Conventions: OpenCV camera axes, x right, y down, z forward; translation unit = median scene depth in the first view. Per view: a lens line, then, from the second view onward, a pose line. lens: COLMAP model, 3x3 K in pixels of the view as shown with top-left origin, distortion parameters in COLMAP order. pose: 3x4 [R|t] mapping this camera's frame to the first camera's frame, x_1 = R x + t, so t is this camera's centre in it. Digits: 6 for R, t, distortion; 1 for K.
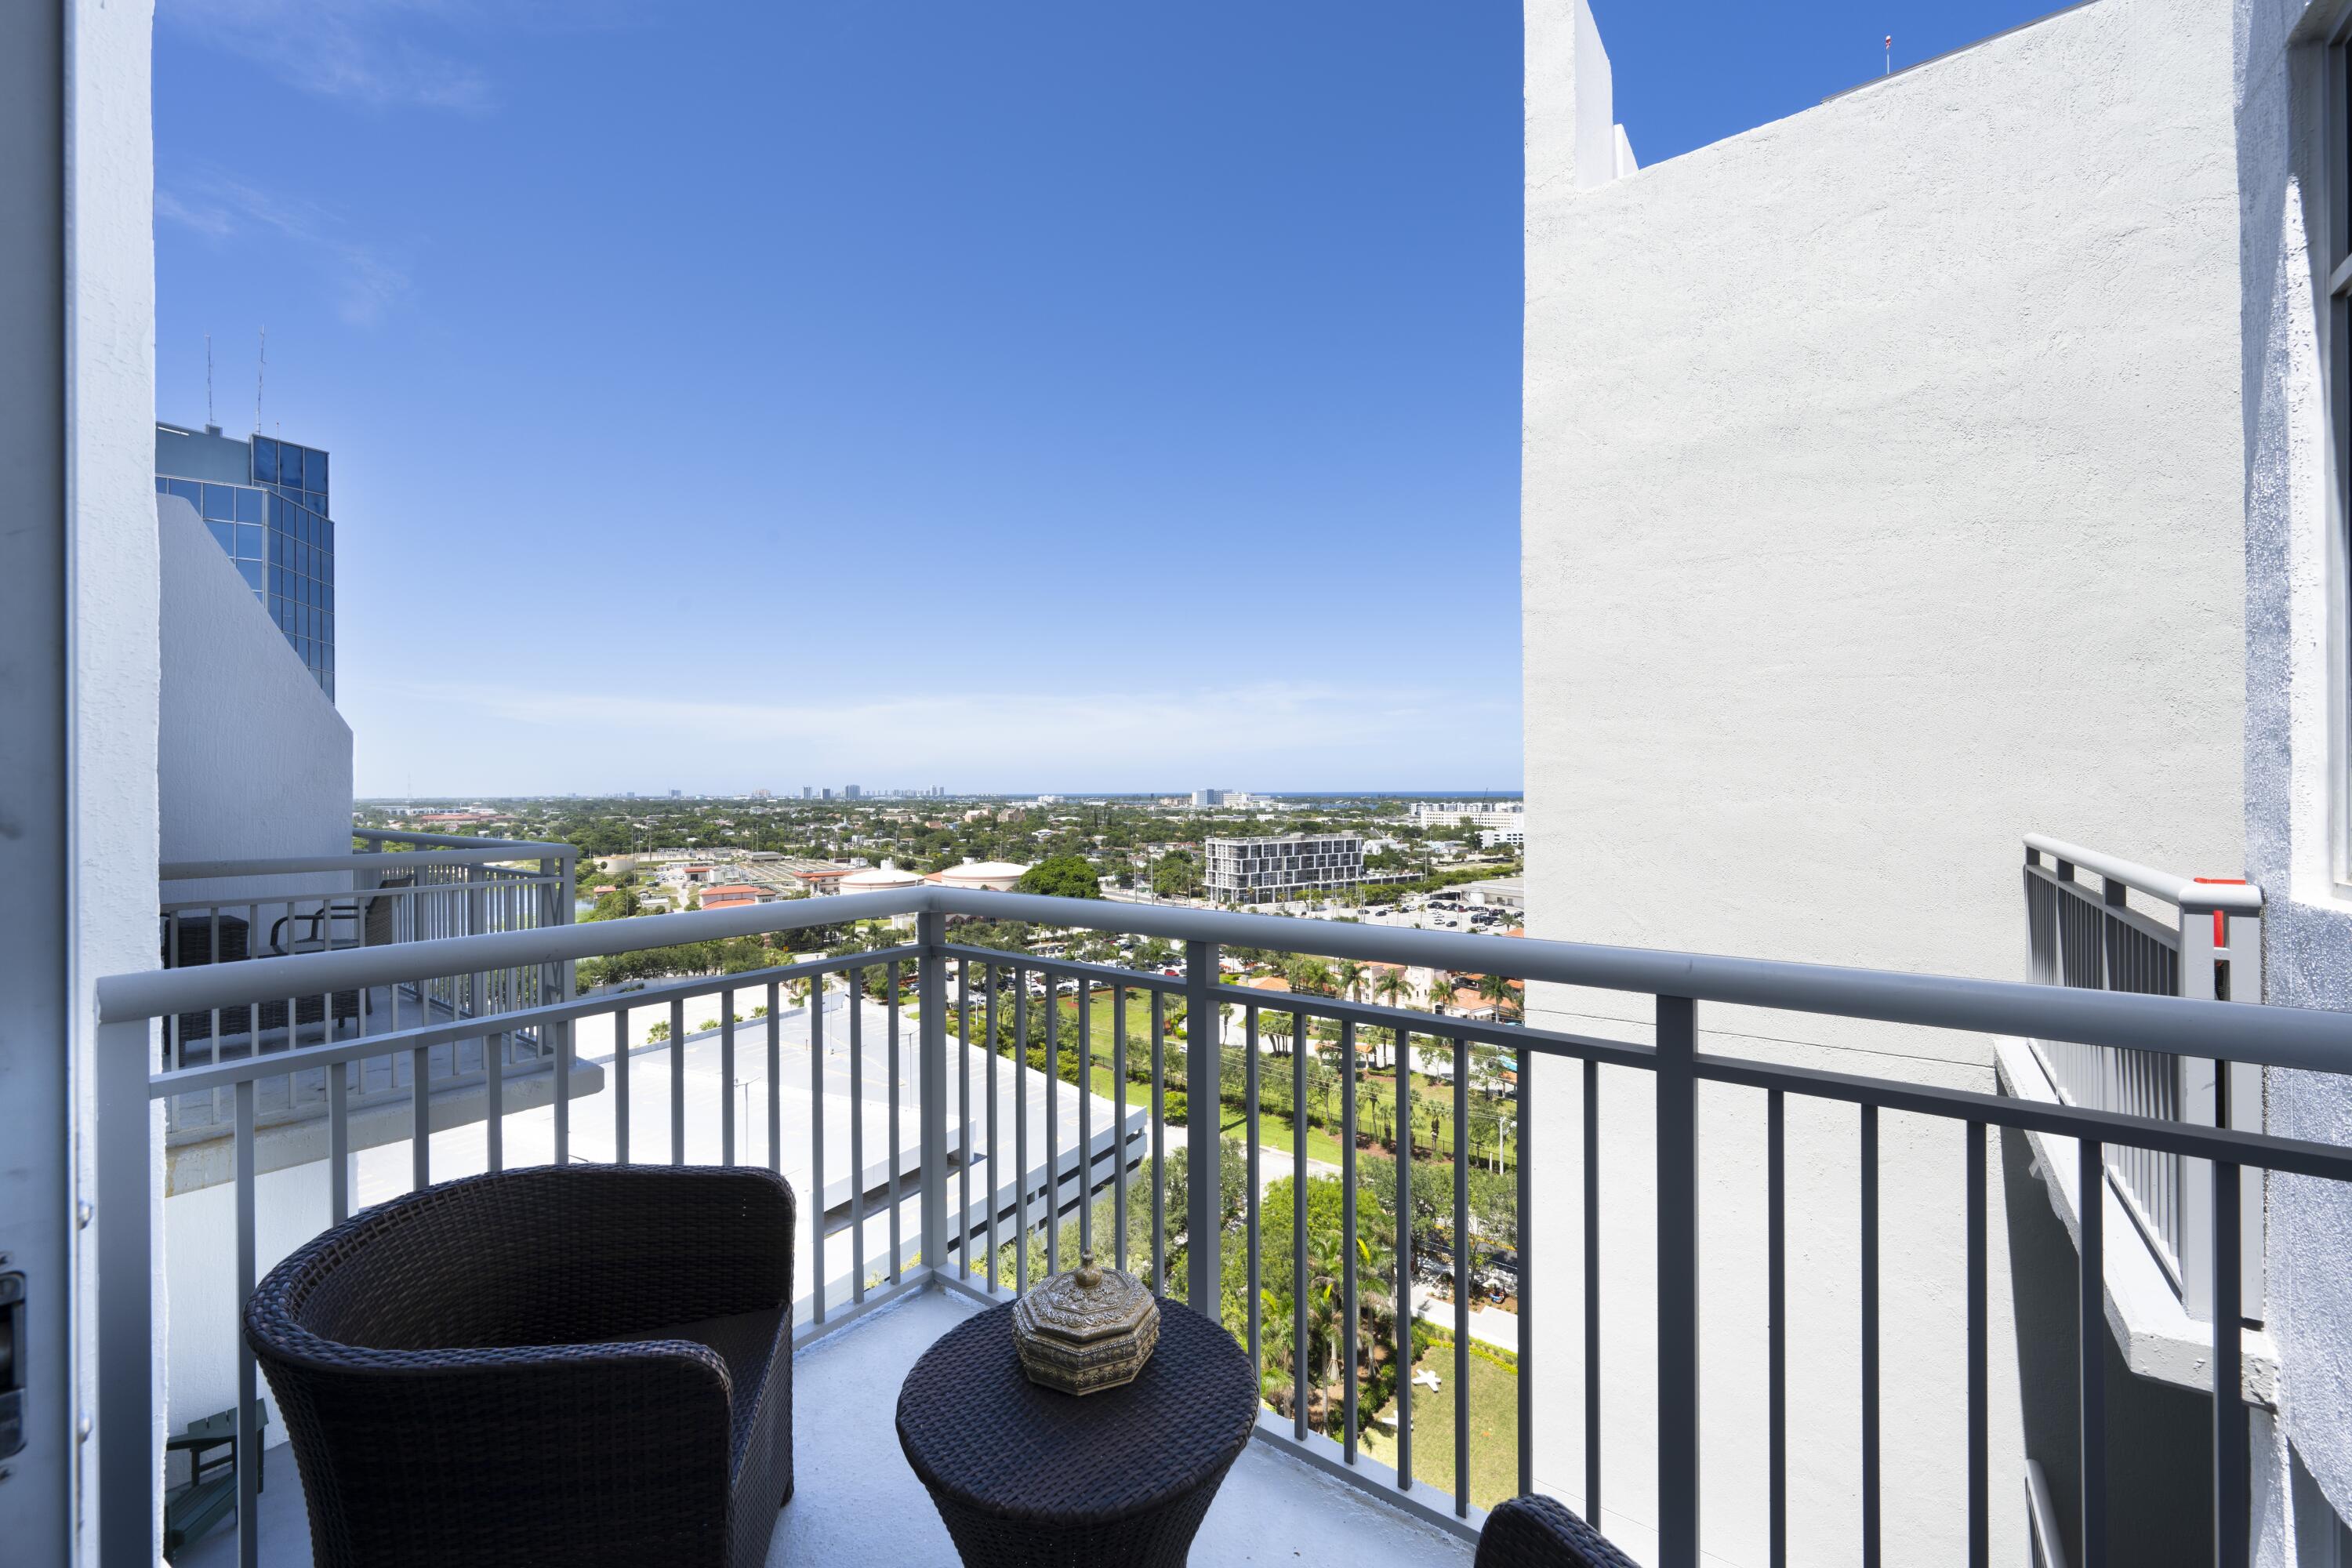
lens RADIAL K [[968.6, 0, 1200.2], [0, 968.6, 786.2], [0, 0, 1]] dist [-0.002940, -0.000880]
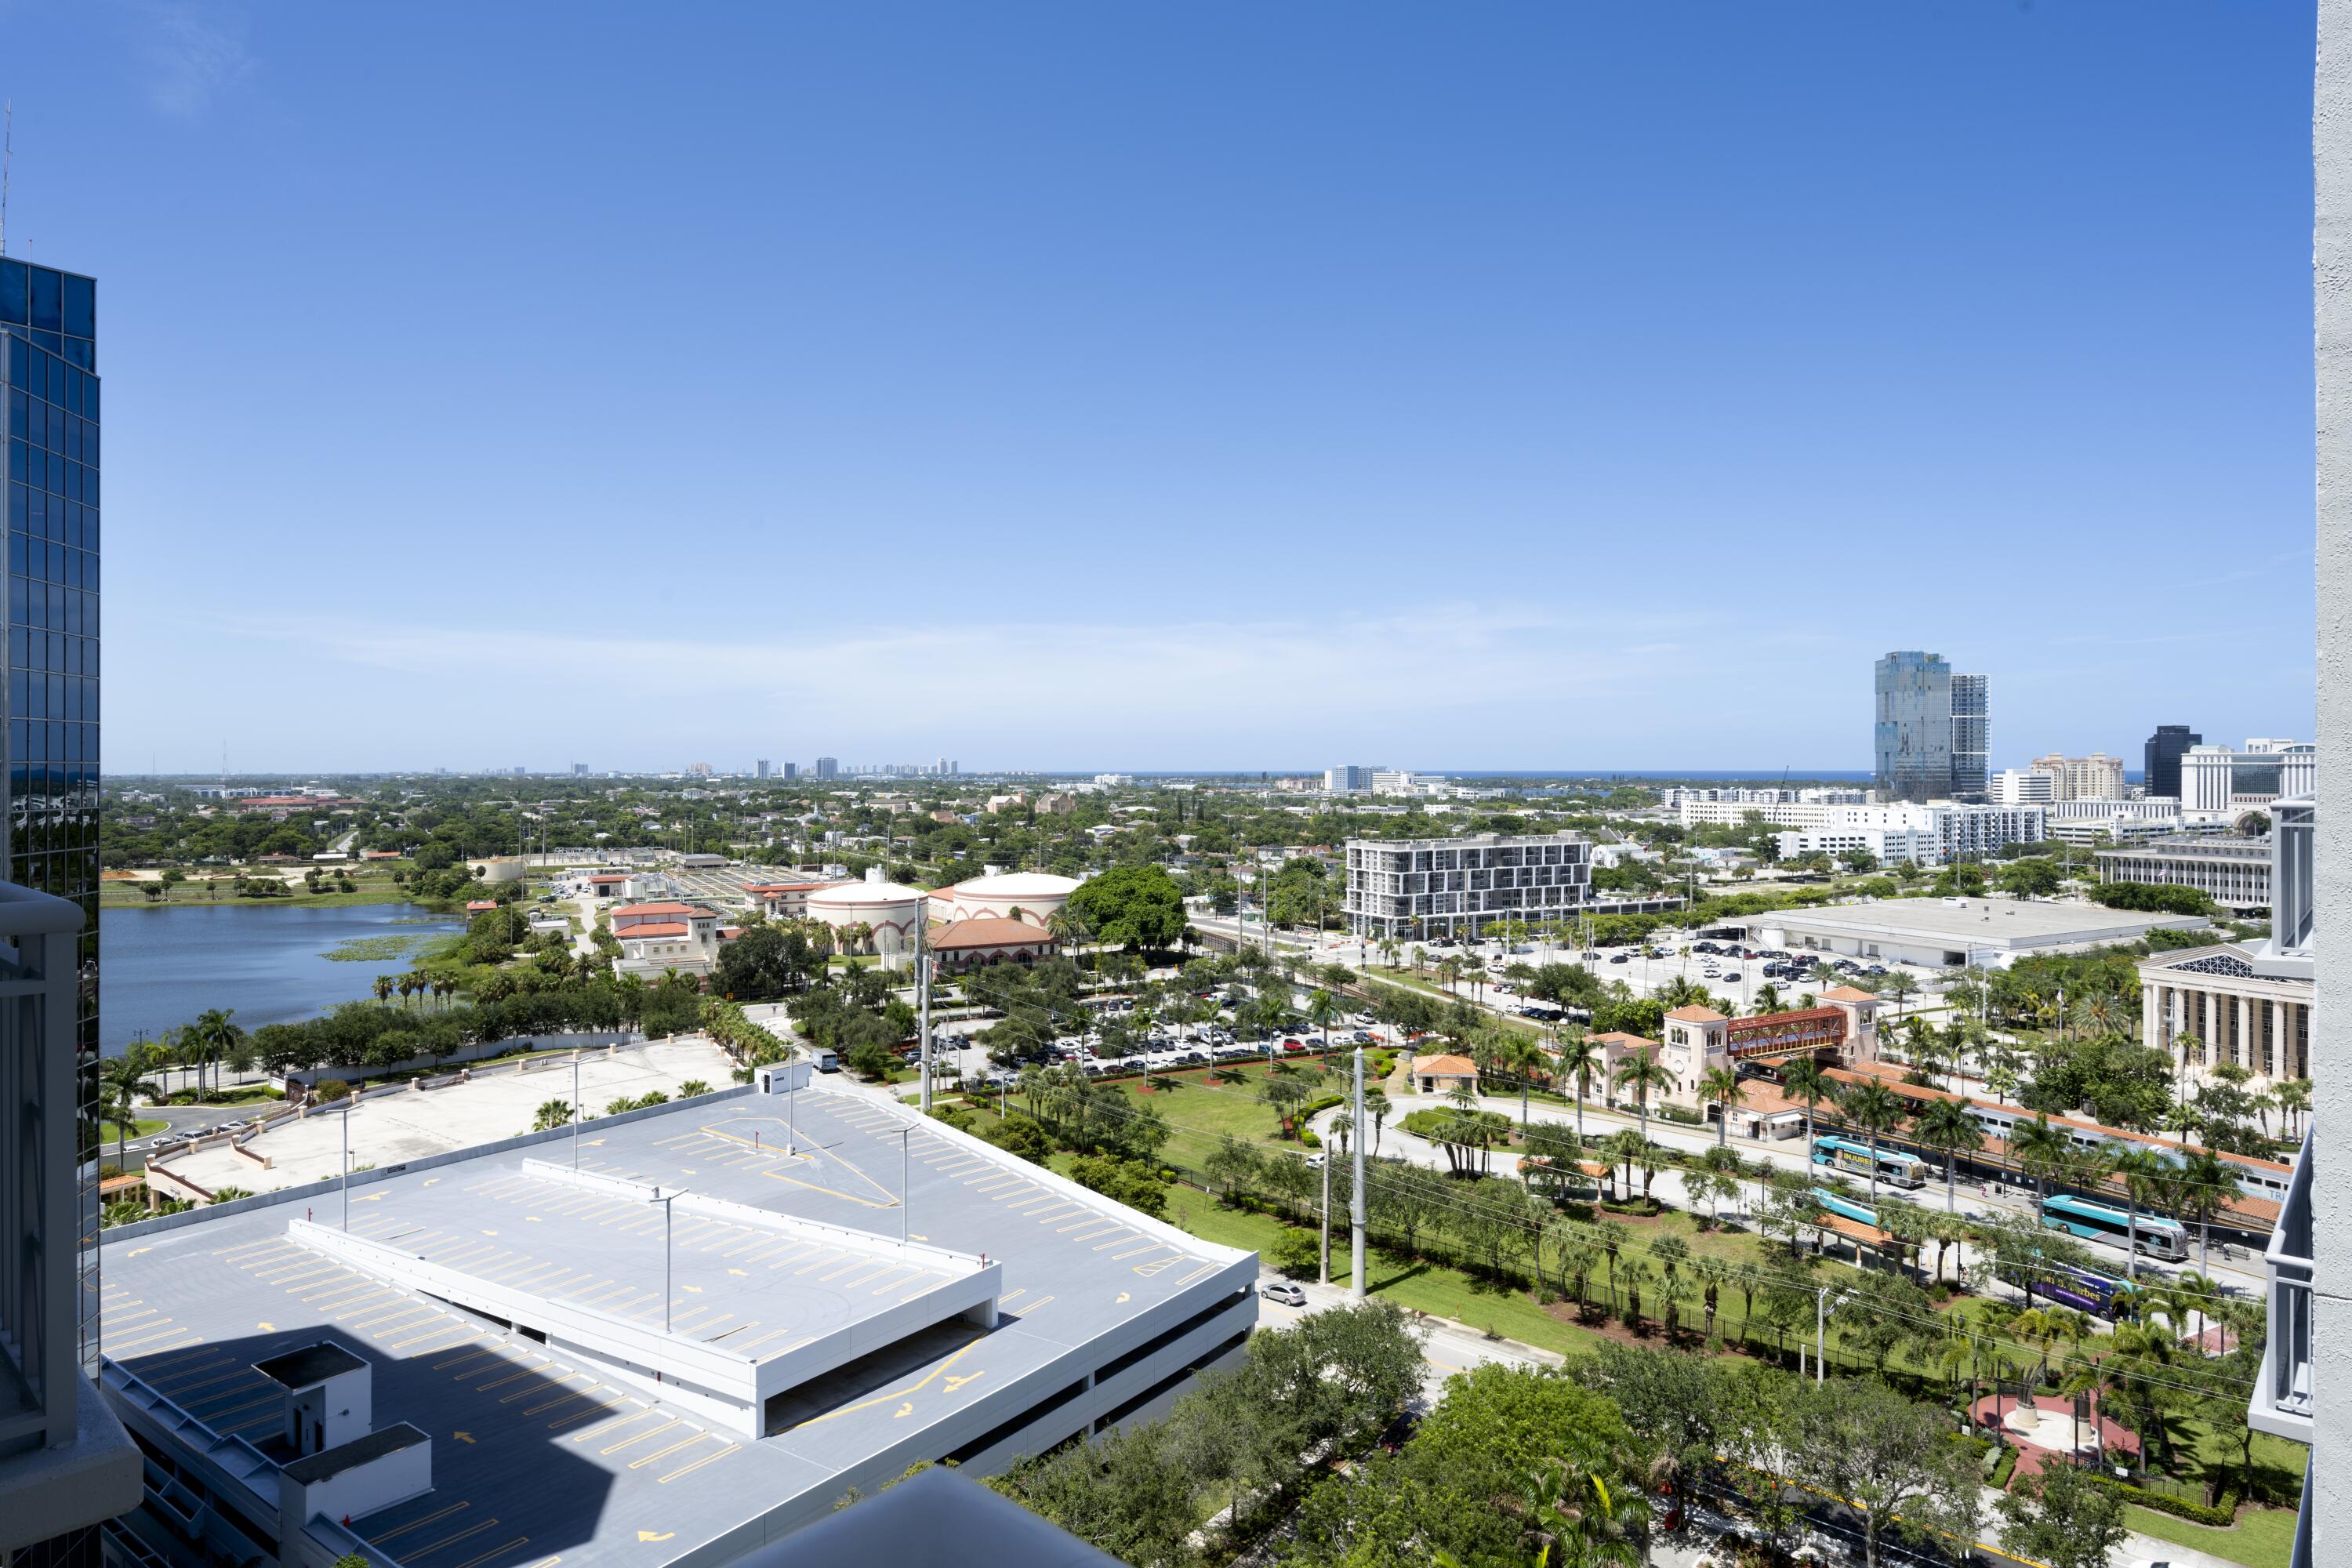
lens RADIAL K [[1317.2, 0, 1170.3], [0, 1317.2, 773.7], [0, 0, 1]] dist [-0.001407, -0.000384]
pose [[0.994186, 0.003846, -0.107609, -0.017943], [-0.003251, 0.999978, 0.005710, 0.004015], [0.107629, -0.005327, 0.994177, 0.102846]]
